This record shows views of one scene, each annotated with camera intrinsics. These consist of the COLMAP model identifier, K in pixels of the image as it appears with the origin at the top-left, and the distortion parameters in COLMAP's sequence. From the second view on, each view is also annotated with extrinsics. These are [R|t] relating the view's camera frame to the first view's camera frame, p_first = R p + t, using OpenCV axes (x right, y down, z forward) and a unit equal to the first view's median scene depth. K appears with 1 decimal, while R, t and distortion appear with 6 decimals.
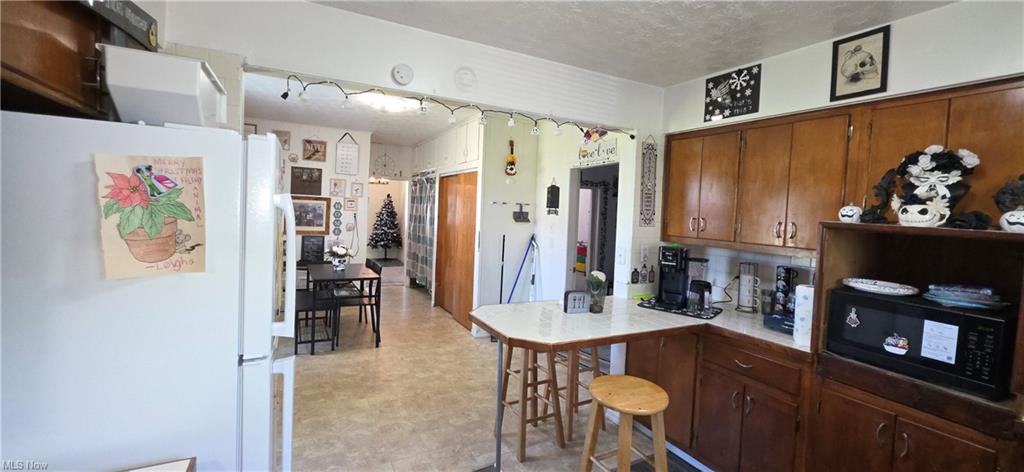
lens RADIAL K [[410.0, 0, 514.5], [0, 410.0, 222.1], [0, 0, 1]] dist [-0.000326, -0.000123]
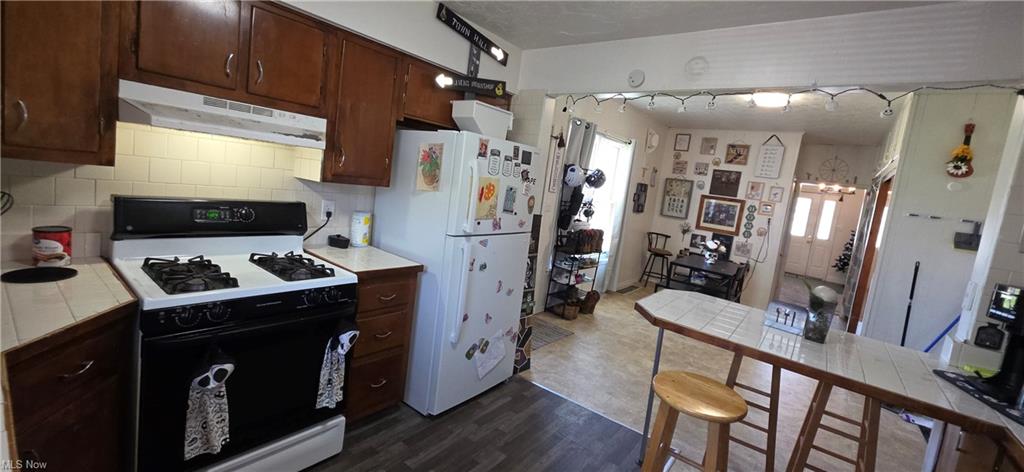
lens RADIAL K [[410.0, 0, 514.5], [0, 410.0, 222.1], [0, 0, 1]] dist [-0.000326, -0.000123]
pose [[0.401464, 0.109184, -0.909344, 0.259738], [-0.139650, 0.988557, 0.057041, 0.016637], [0.905166, 0.104090, 0.412117, 0.071147]]
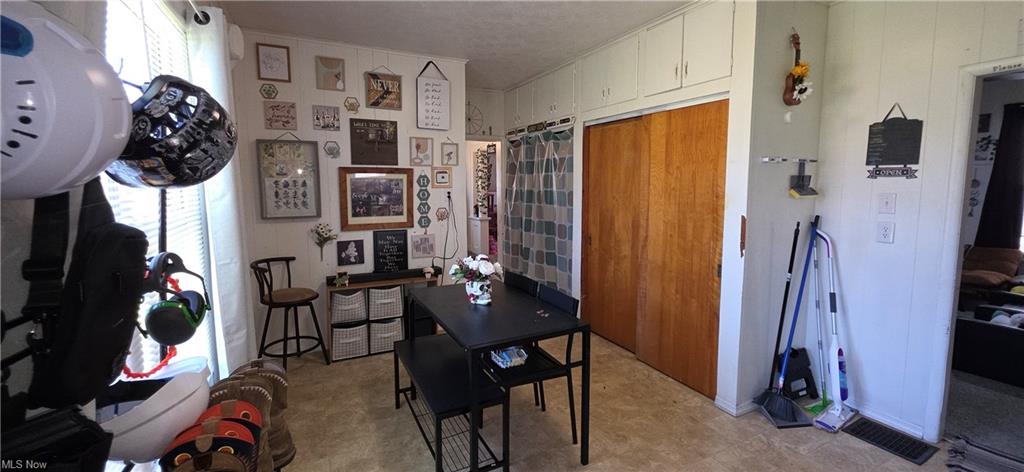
lens RADIAL K [[410.0, 0, 514.5], [0, 410.0, 222.1], [0, 0, 1]] dist [-0.000326, -0.000123]
pose [[0.998752, -0.042126, -0.026845, -0.290019], [0.043922, 0.996564, 0.070228, -0.015545], [0.023794, -0.071319, 0.997170, 0.390143]]
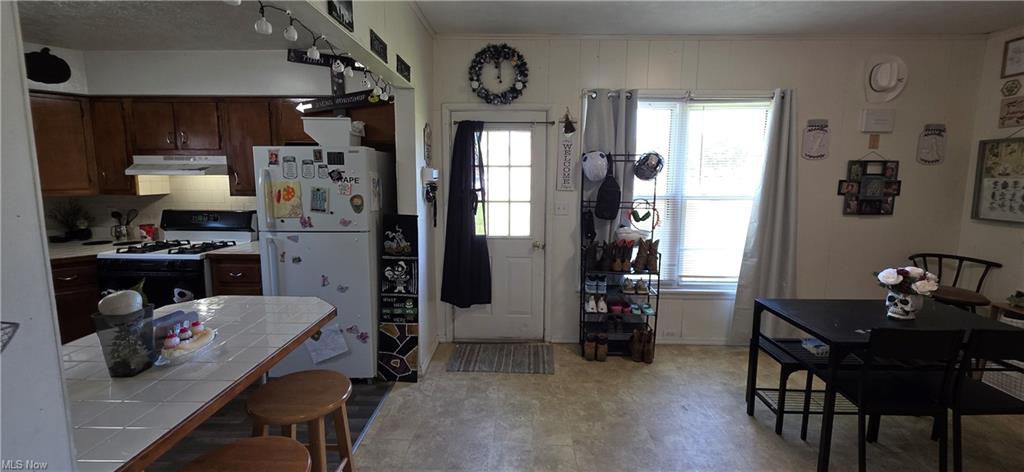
lens RADIAL K [[410.0, 0, 514.5], [0, 410.0, 222.1], [0, 0, 1]] dist [-0.000326, -0.000123]
pose [[-0.494939, 0.060075, -0.866848, 0.157433], [-0.052236, 0.993746, 0.098694, -0.013576], [0.867356, 0.094128, -0.488706, 0.663413]]
